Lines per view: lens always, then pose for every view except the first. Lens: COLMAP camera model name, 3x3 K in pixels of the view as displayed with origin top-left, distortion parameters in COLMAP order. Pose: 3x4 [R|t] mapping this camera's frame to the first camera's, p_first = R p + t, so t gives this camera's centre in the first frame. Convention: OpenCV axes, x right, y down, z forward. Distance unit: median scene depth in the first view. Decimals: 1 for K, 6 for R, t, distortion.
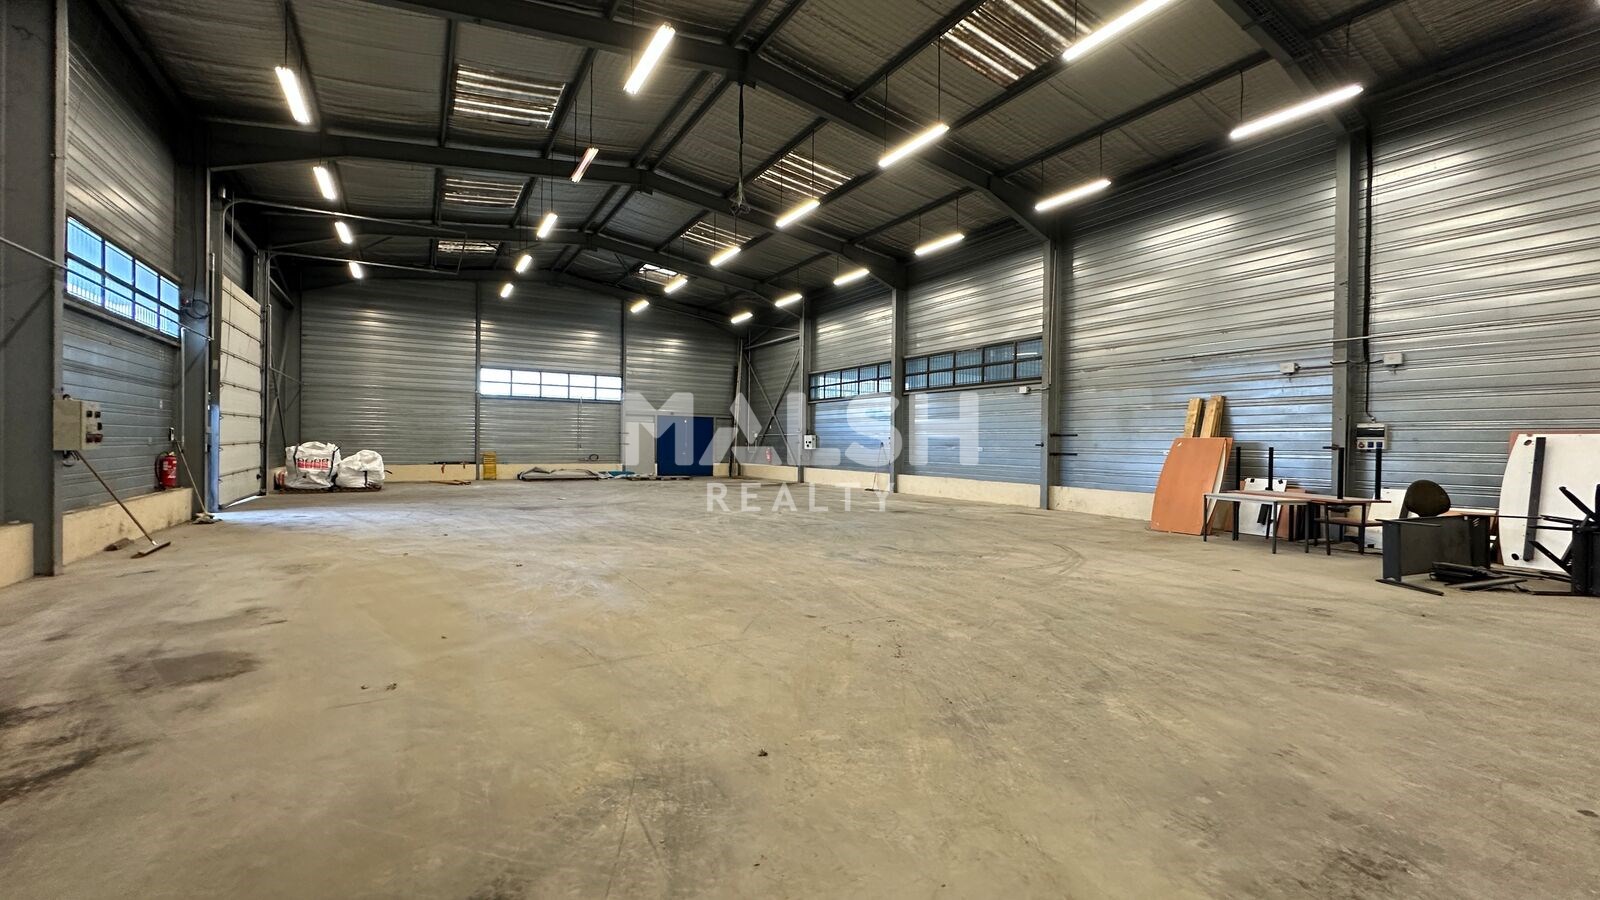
lens RADIAL K [[638.3, 0, 800.0], [0, 638.3, 450.0], [0, 0, 1]] dist [-0.002652, 0.000003]
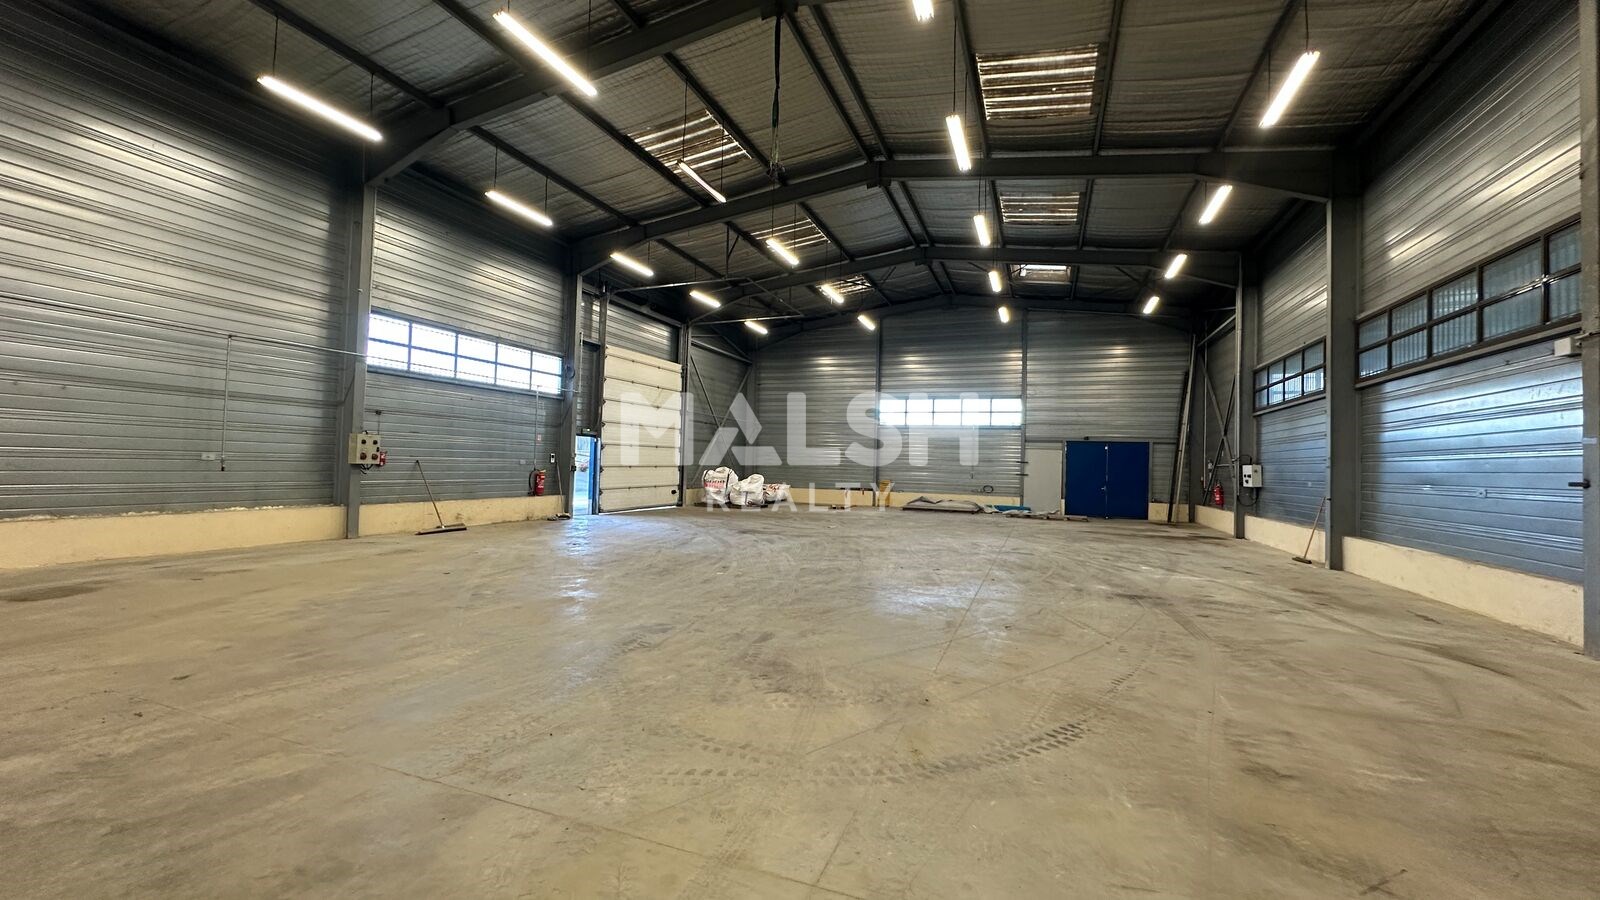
lens RADIAL K [[638.3, 0, 800.0], [0, 638.3, 450.0], [0, 0, 1]] dist [-0.002652, 0.000003]
pose [[0.613298, -0.014005, -0.789727, 0.290156], [-0.027691, 0.998847, -0.039218, -0.000834], [0.789366, 0.045921, 0.612203, 0.296761]]
